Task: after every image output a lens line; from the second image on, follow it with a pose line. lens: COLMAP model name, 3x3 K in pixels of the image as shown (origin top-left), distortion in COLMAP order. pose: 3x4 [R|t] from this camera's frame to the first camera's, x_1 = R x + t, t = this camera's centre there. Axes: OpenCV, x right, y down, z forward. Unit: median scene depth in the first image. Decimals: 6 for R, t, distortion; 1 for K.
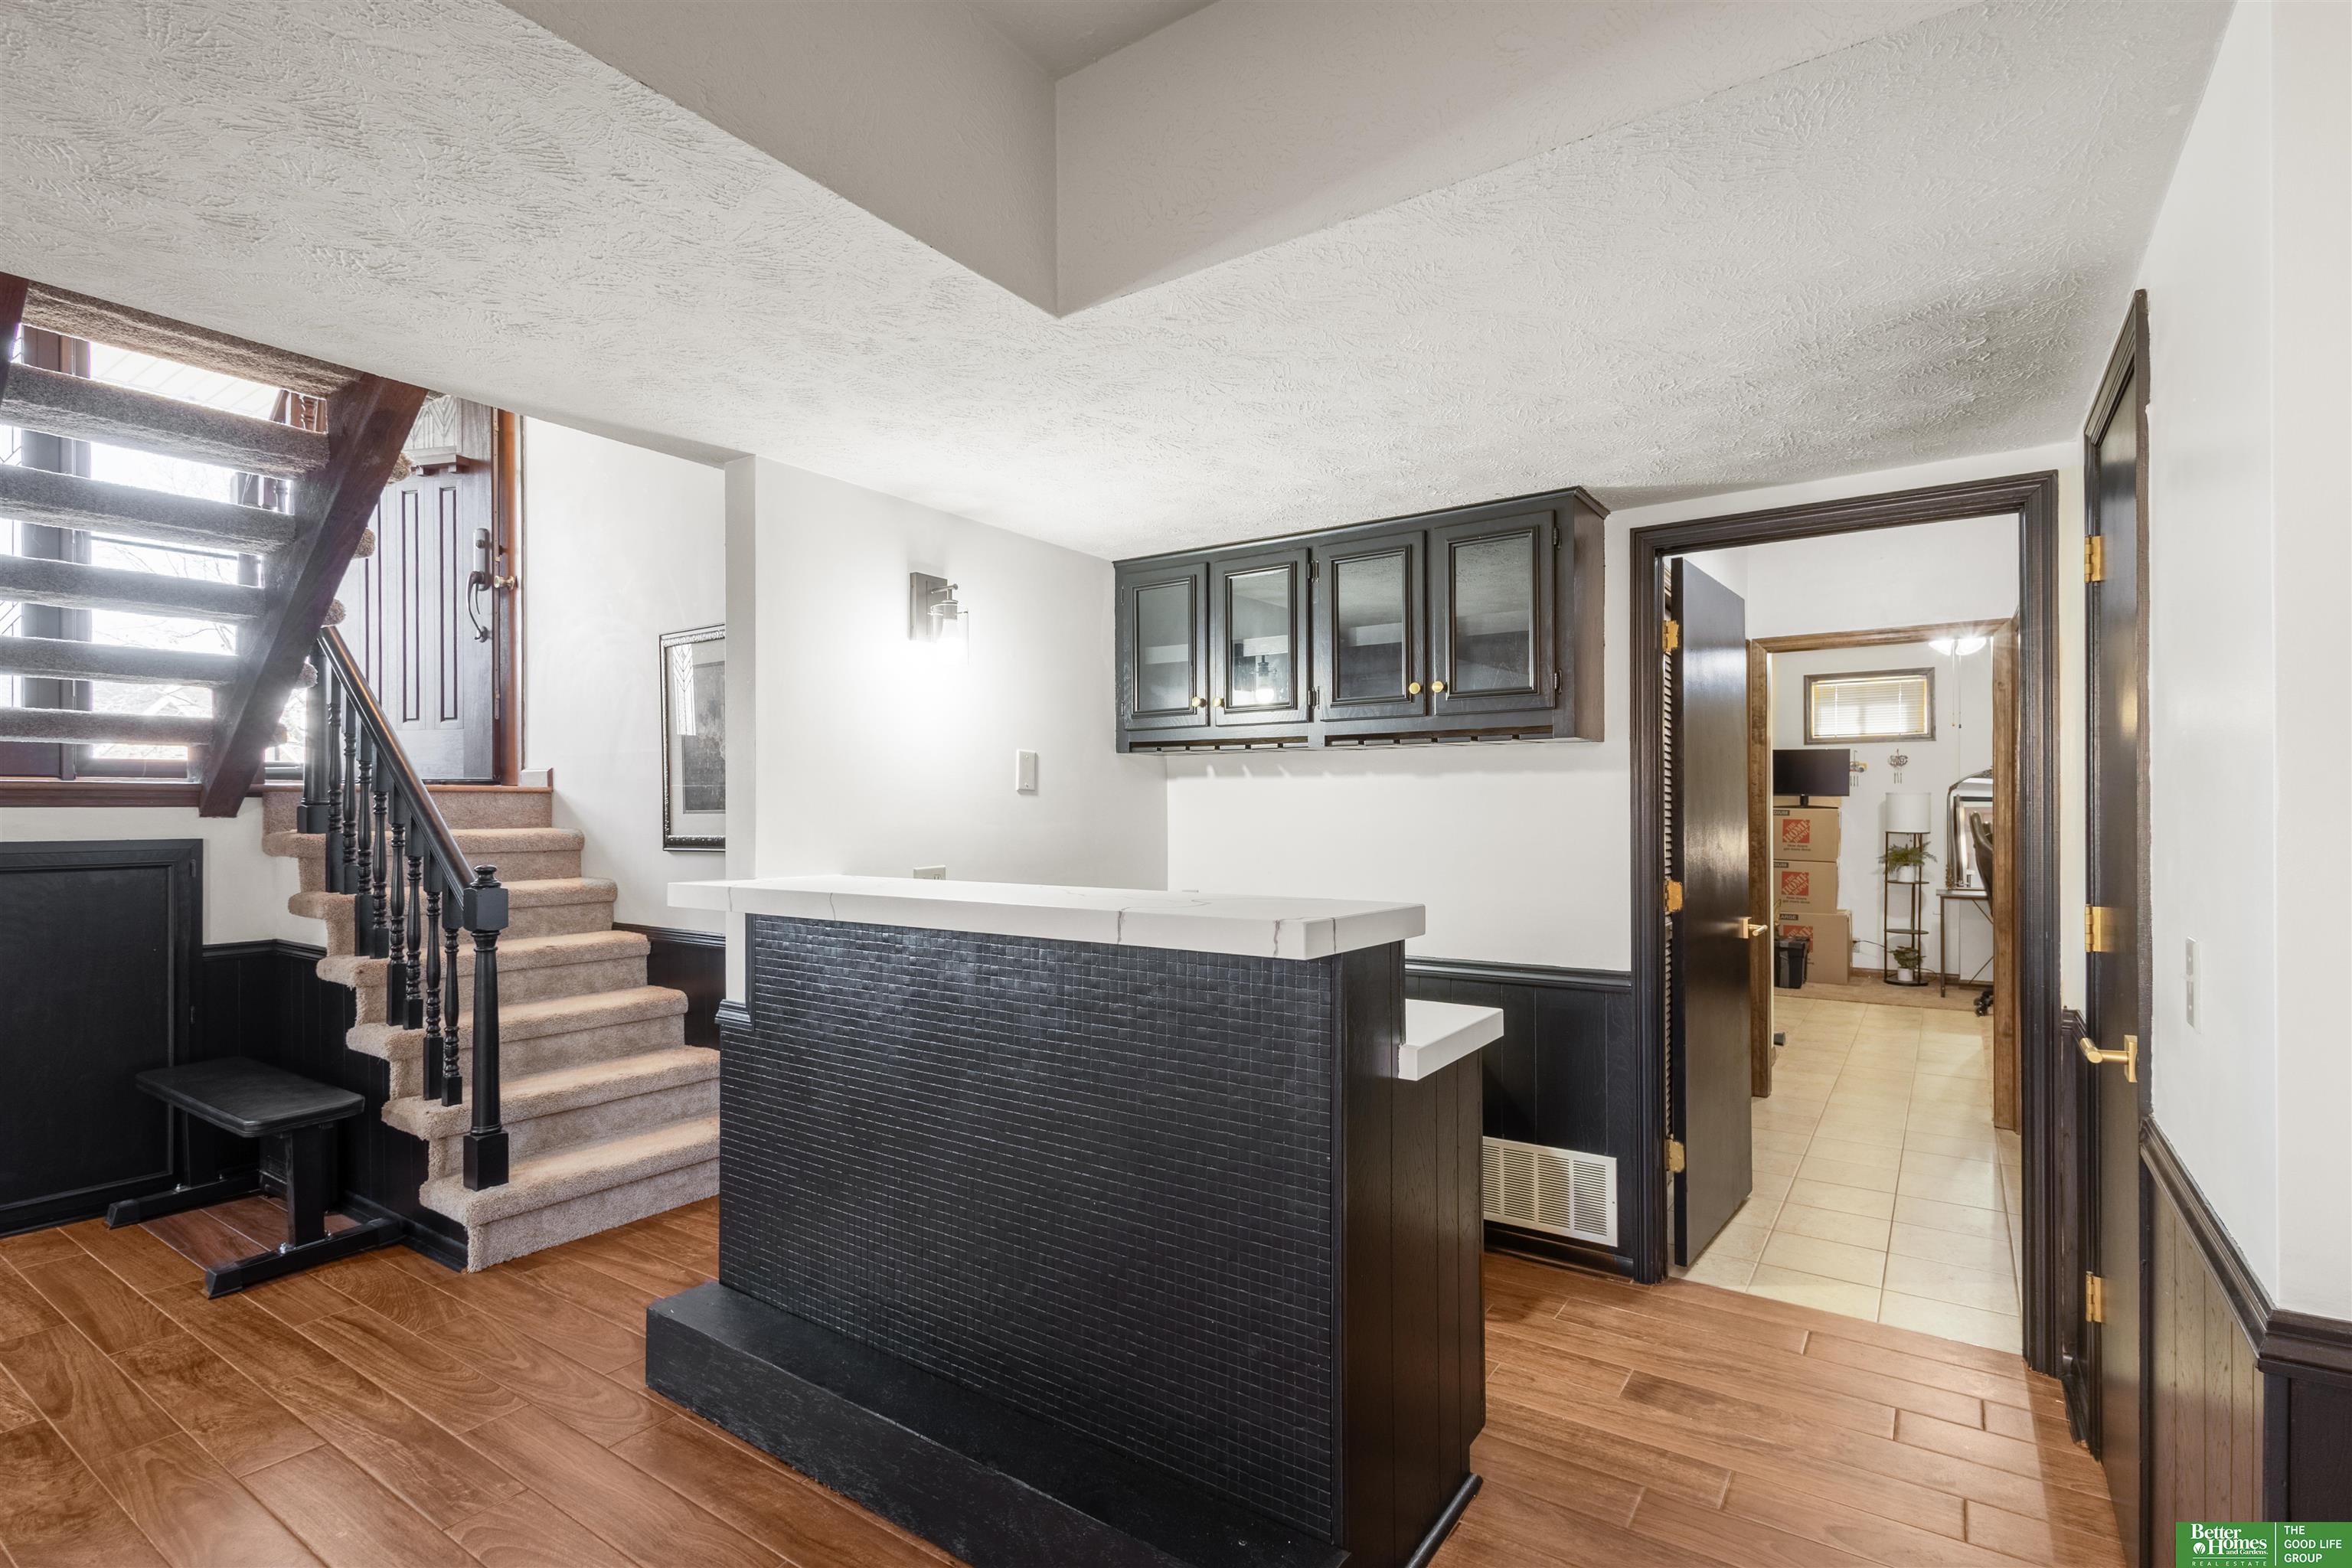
lens RADIAL K [[1079.5, 0, 1192.7], [0, 1079.5, 792.5], [0, 0, 1]] dist [0.010850, -0.003626]
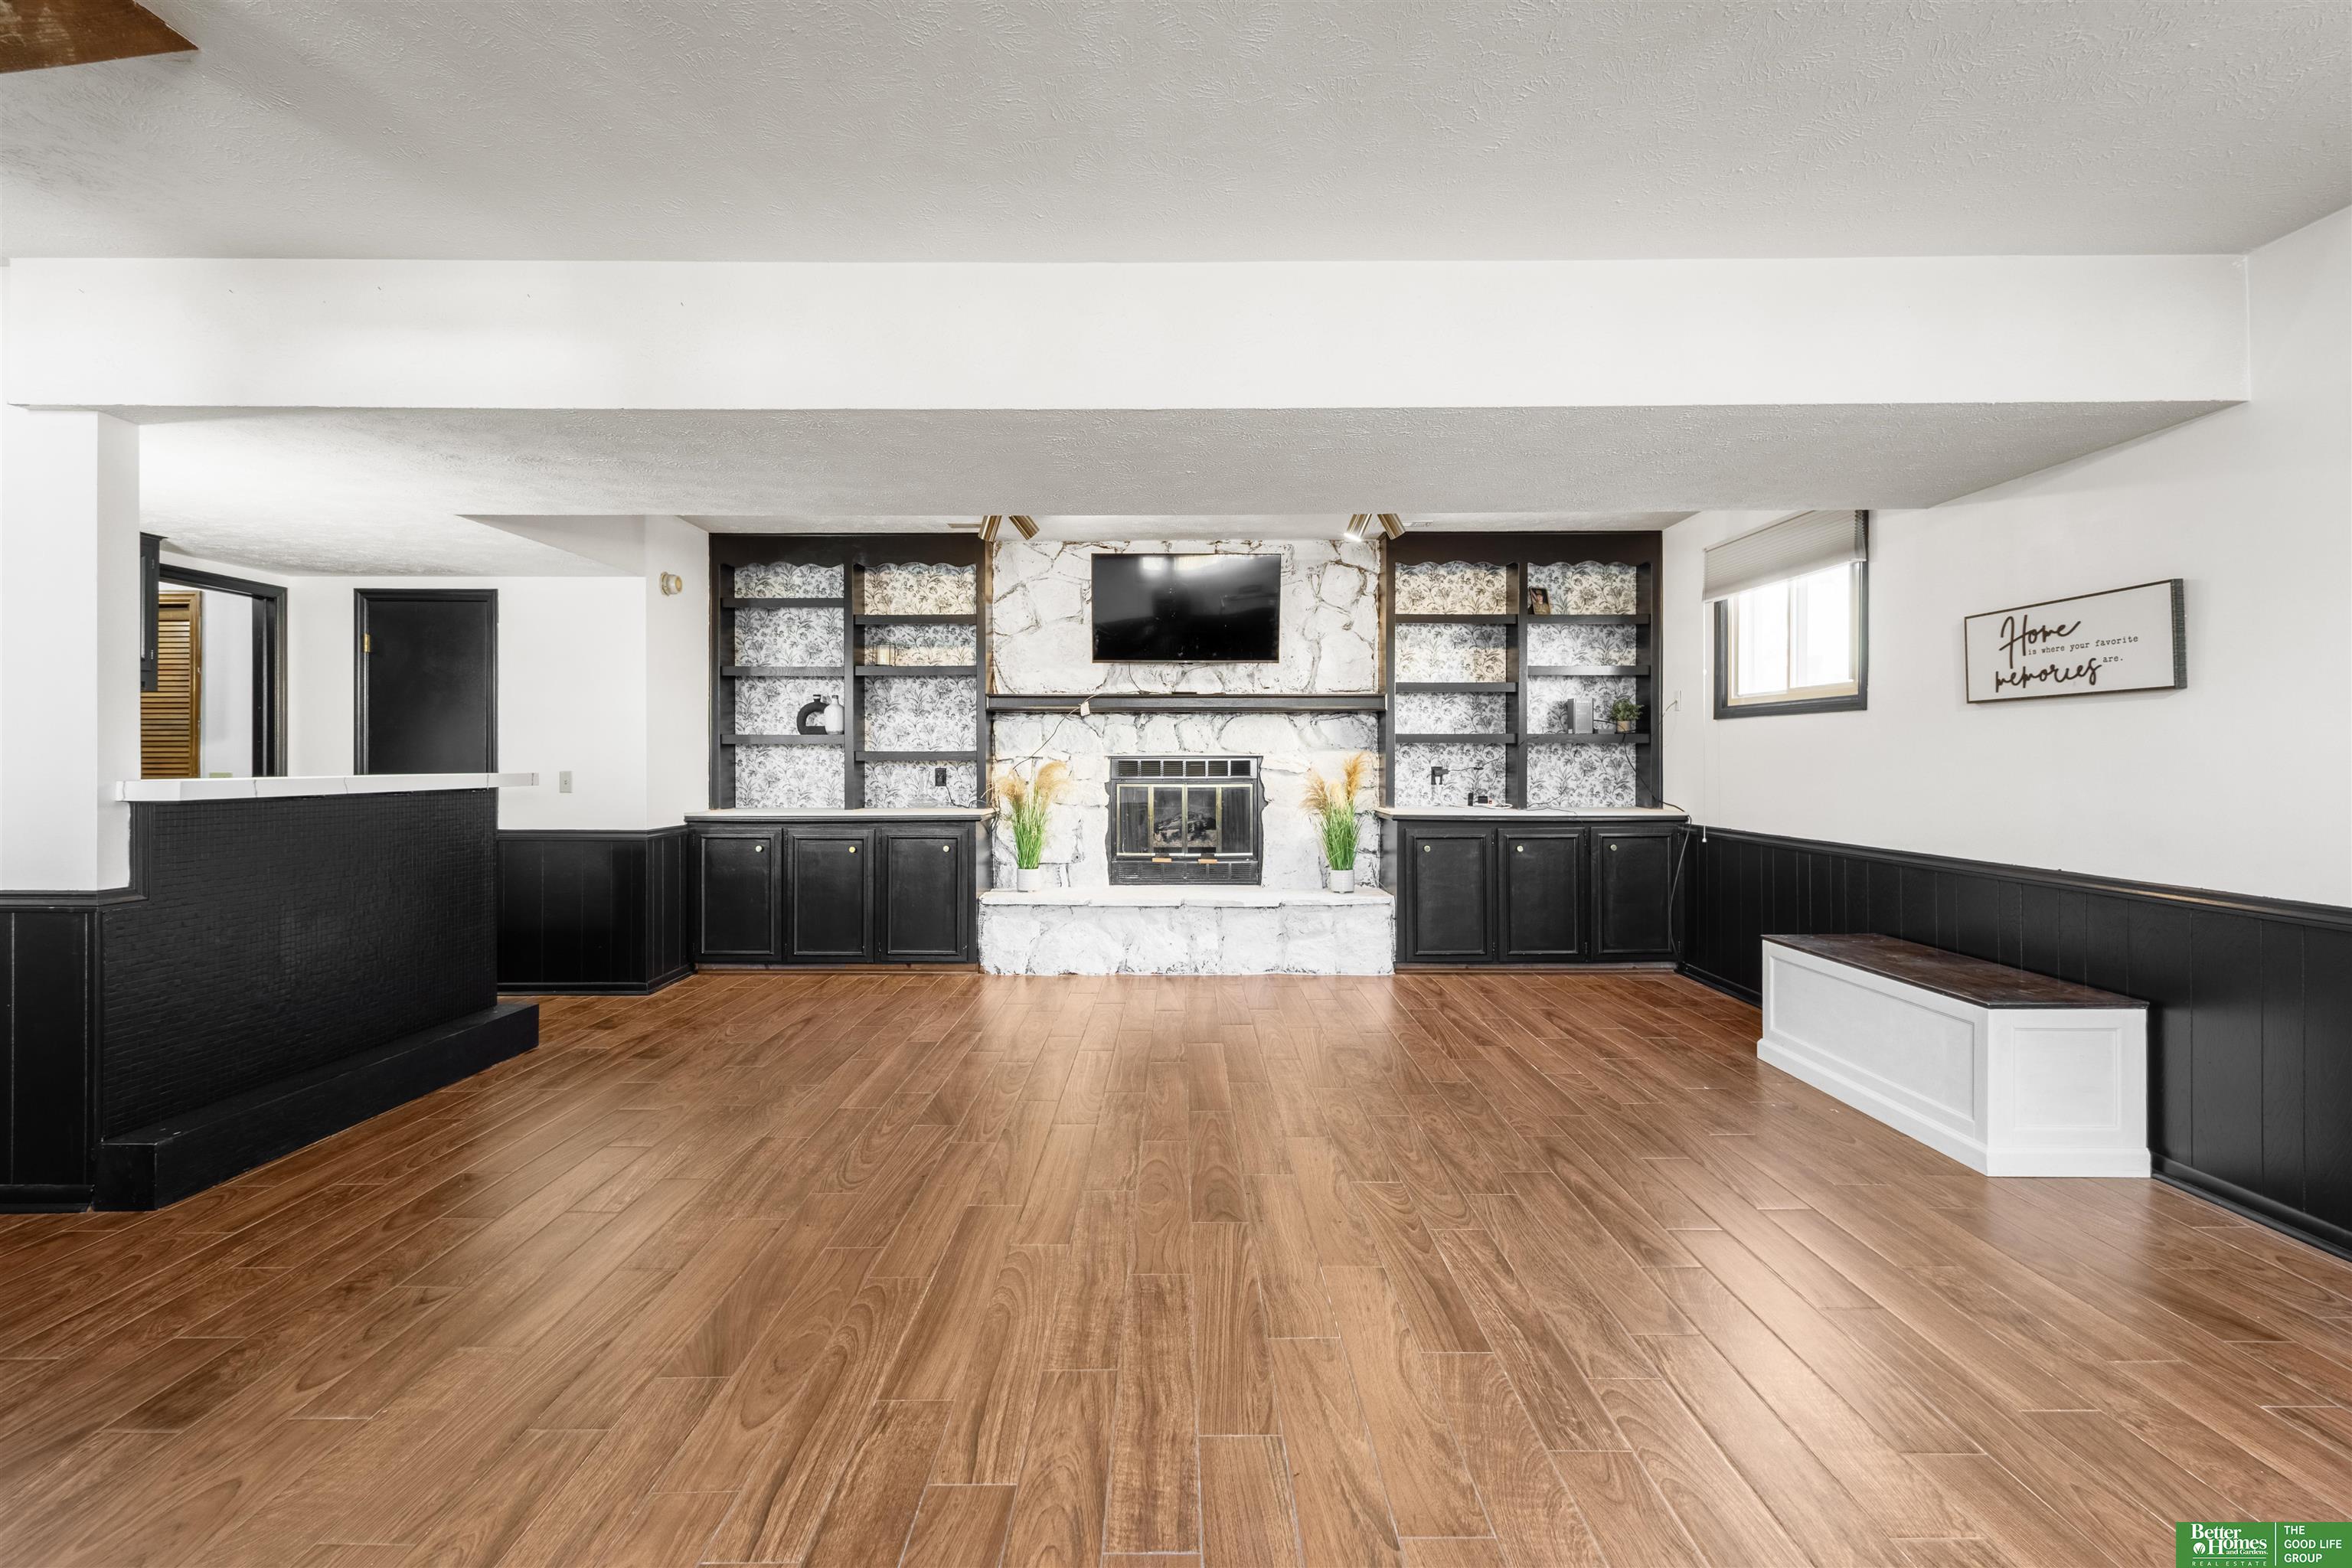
lens RADIAL K [[1079.5, 0, 1211.9], [0, 1079.5, 756.7], [0, 0, 1]] dist [0.010850, -0.003626]
pose [[-0.579081, 0.004253, 0.815259, -1.455778], [-0.009005, 0.999892, -0.011612, 0.044406], [-0.815220, -0.014065, -0.578980, 0.524290]]
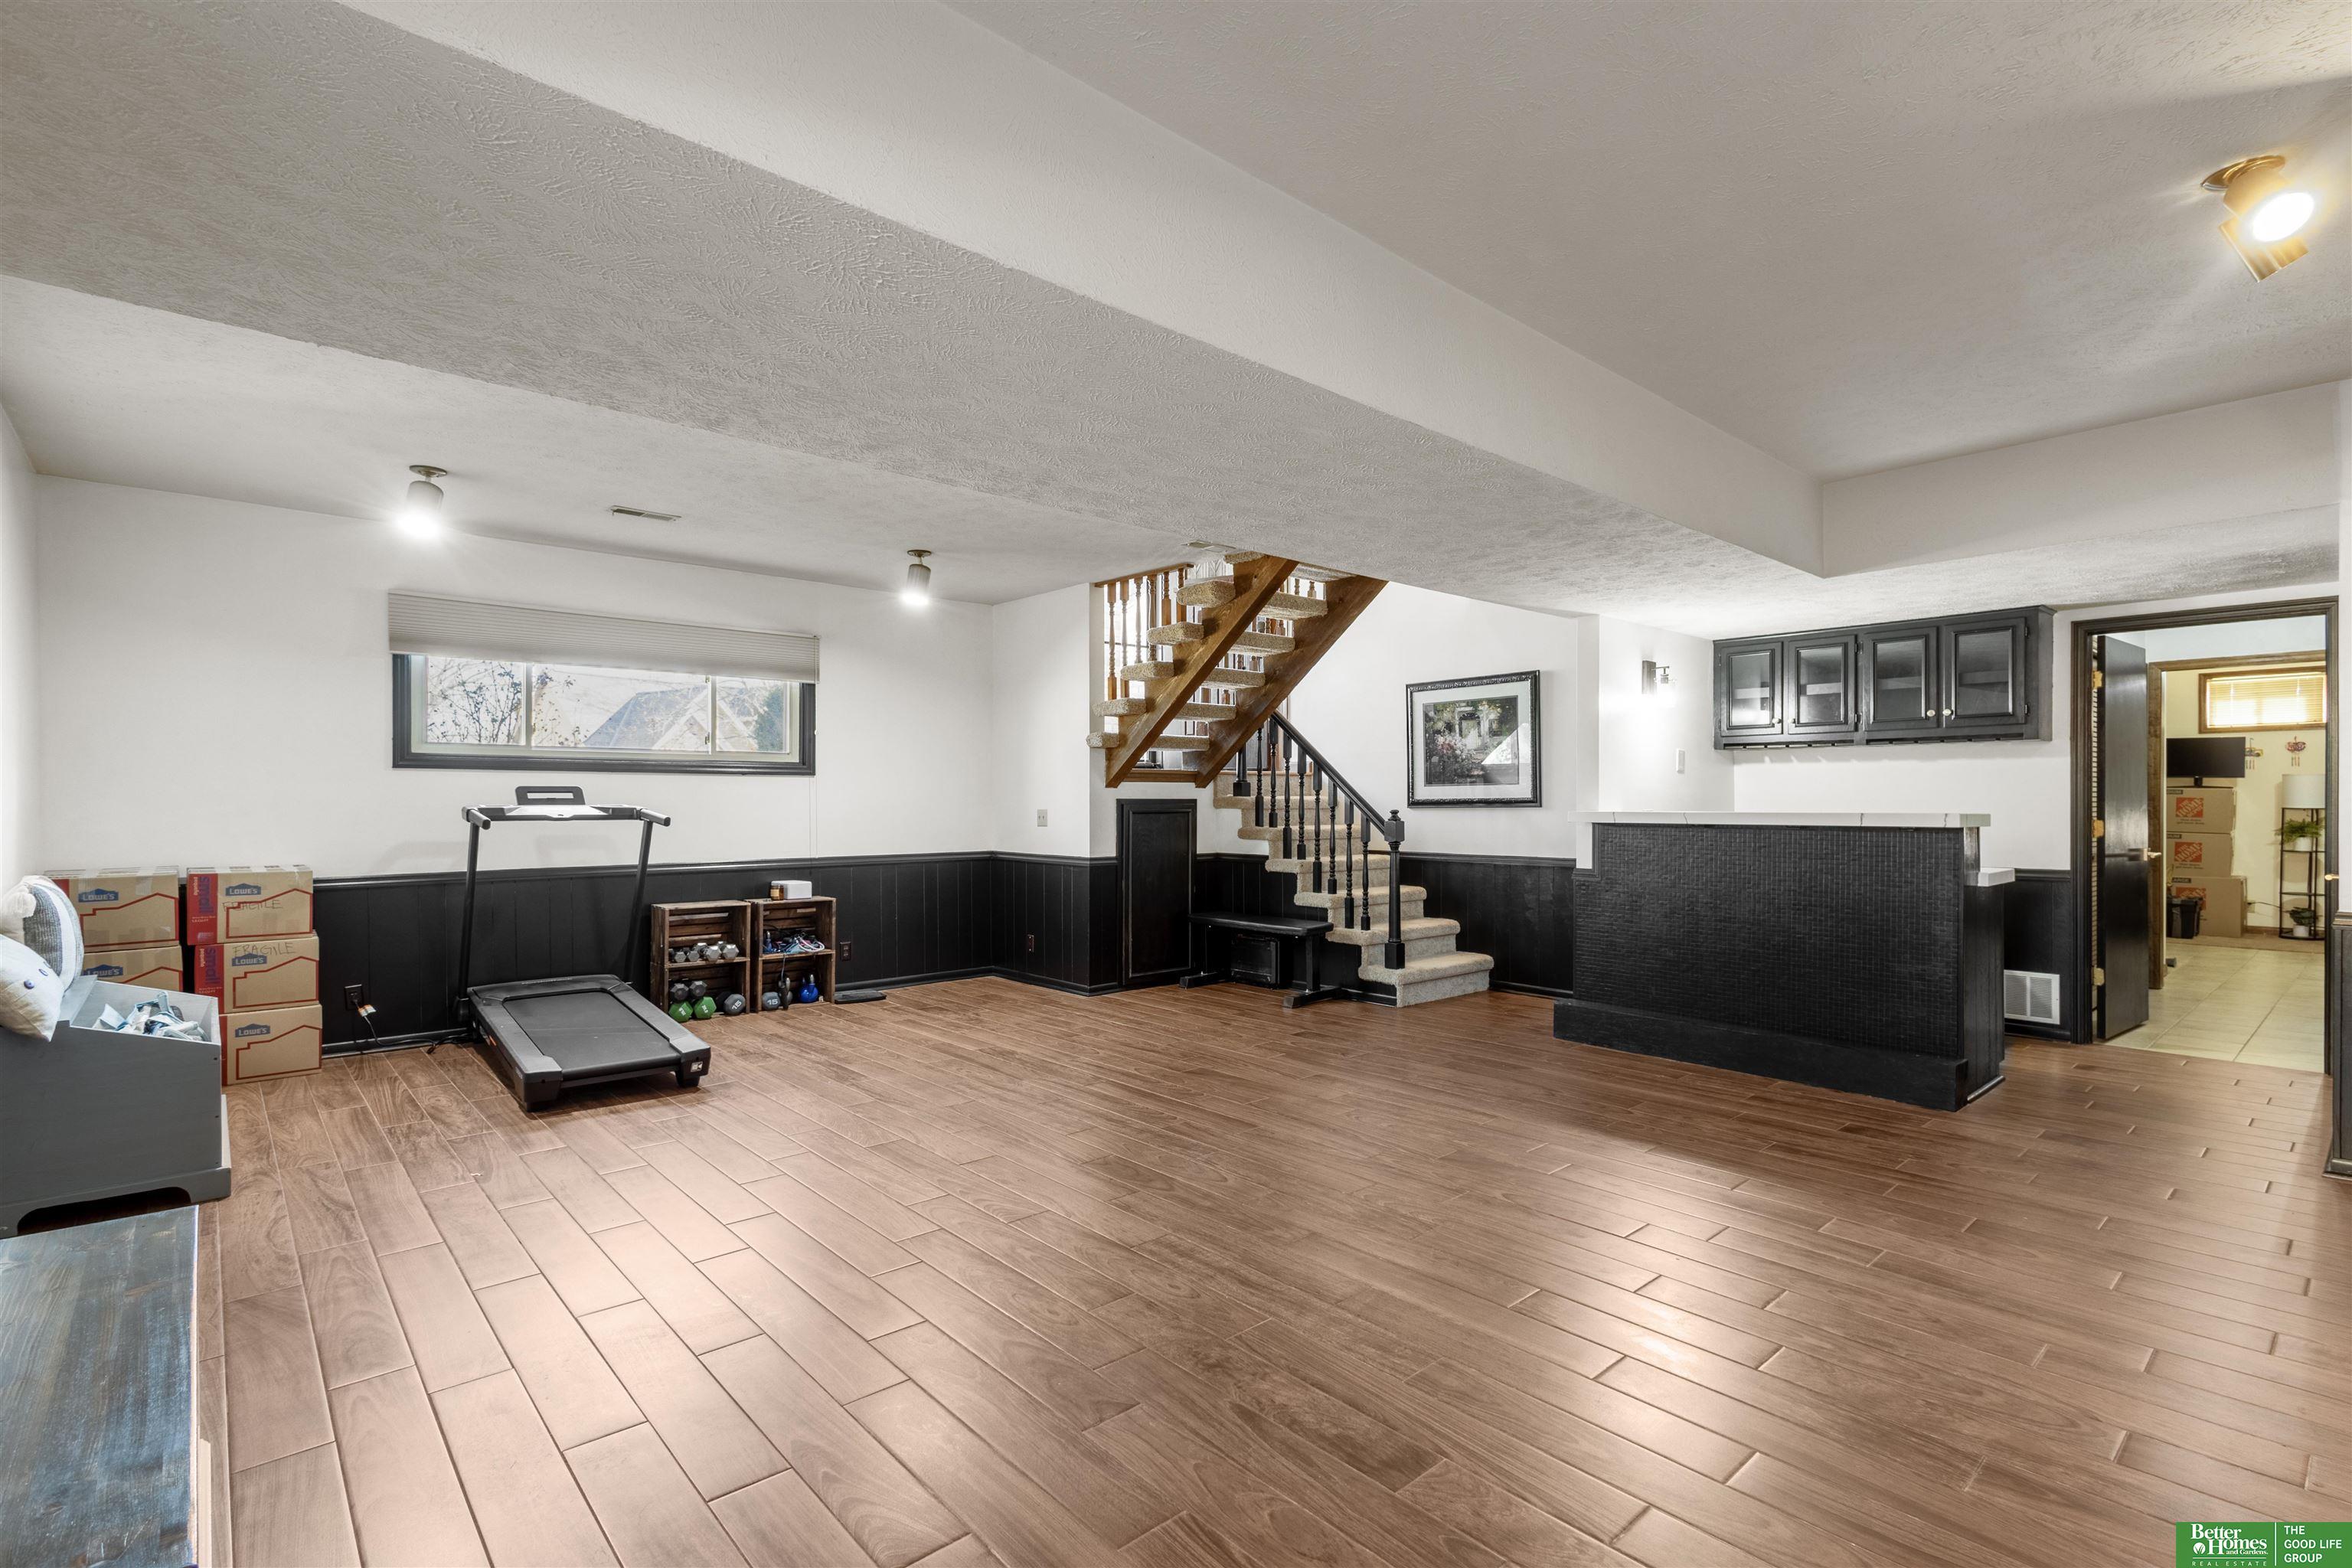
lens RADIAL K [[1079.5, 0, 1175.6], [0, 1079.5, 796.7], [0, 0, 1]] dist [0.010850, -0.003626]
pose [[0.969654, -0.000071, -0.244480, -0.492501], [0.002806, 0.999937, 0.010839, 0.017906], [0.244464, -0.011197, 0.969594, -0.917495]]
